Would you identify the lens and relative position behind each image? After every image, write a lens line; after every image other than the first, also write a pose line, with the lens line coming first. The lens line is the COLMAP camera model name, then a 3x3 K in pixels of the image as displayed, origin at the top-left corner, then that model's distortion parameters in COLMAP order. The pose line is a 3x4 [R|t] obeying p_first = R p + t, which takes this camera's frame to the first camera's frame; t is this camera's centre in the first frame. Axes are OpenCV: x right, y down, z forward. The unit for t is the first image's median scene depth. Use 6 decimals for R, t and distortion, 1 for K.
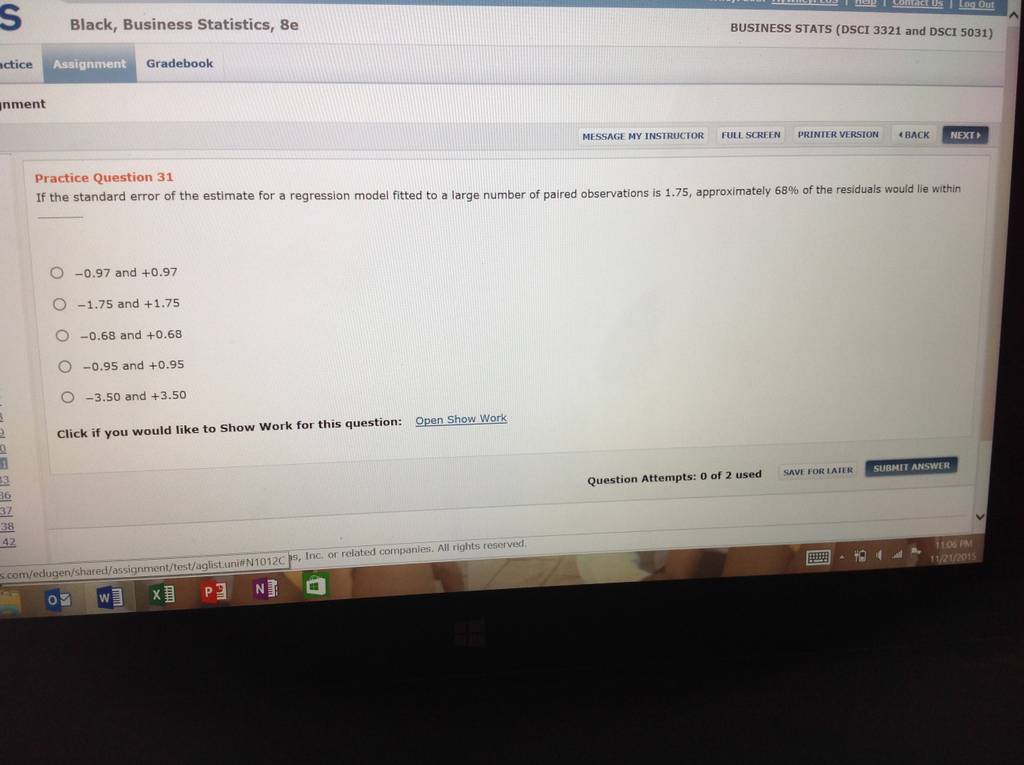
lens RADIAL K [[926.8, 0, 486.3], [0, 926.8, 374.0], [0, 0, 1]] dist [0.070588, -0.189568]
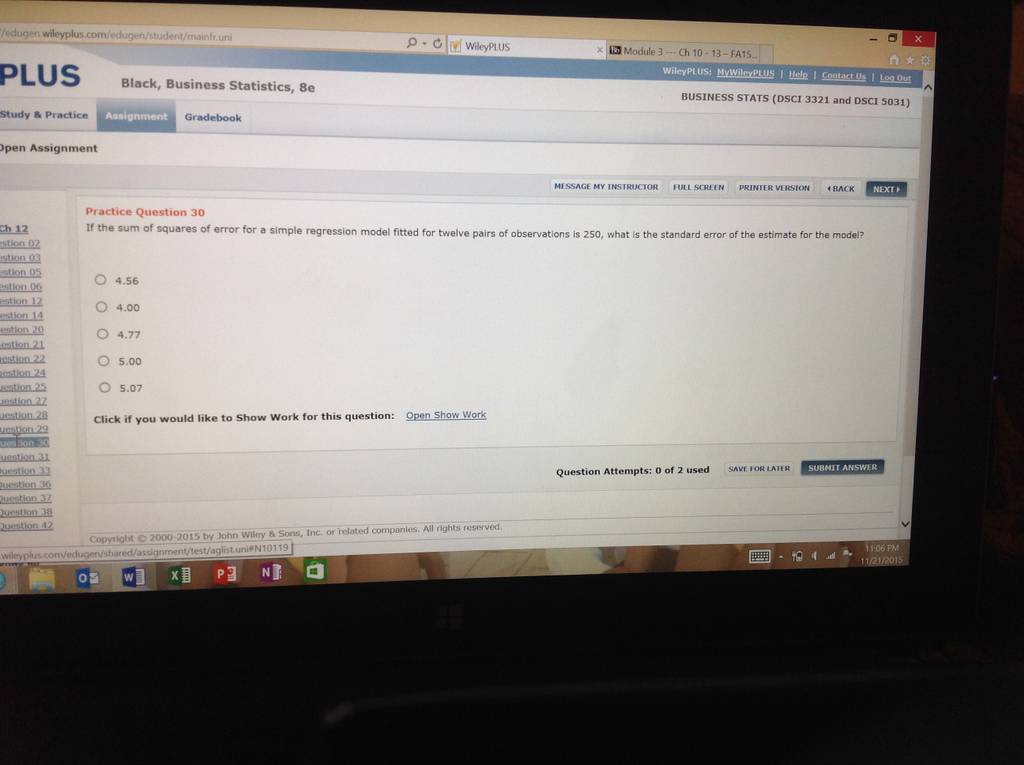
lens RADIAL K [[1052.9, 0, 504.7], [0, 1052.9, 376.2], [0, 0, 1]] dist [0.124708, -0.394327]
pose [[0.999651, 0.019237, 0.018124, 0.020851], [-0.018525, 0.999080, -0.038676, 0.036811], [-0.018852, 0.038327, 0.999087, -0.314758]]
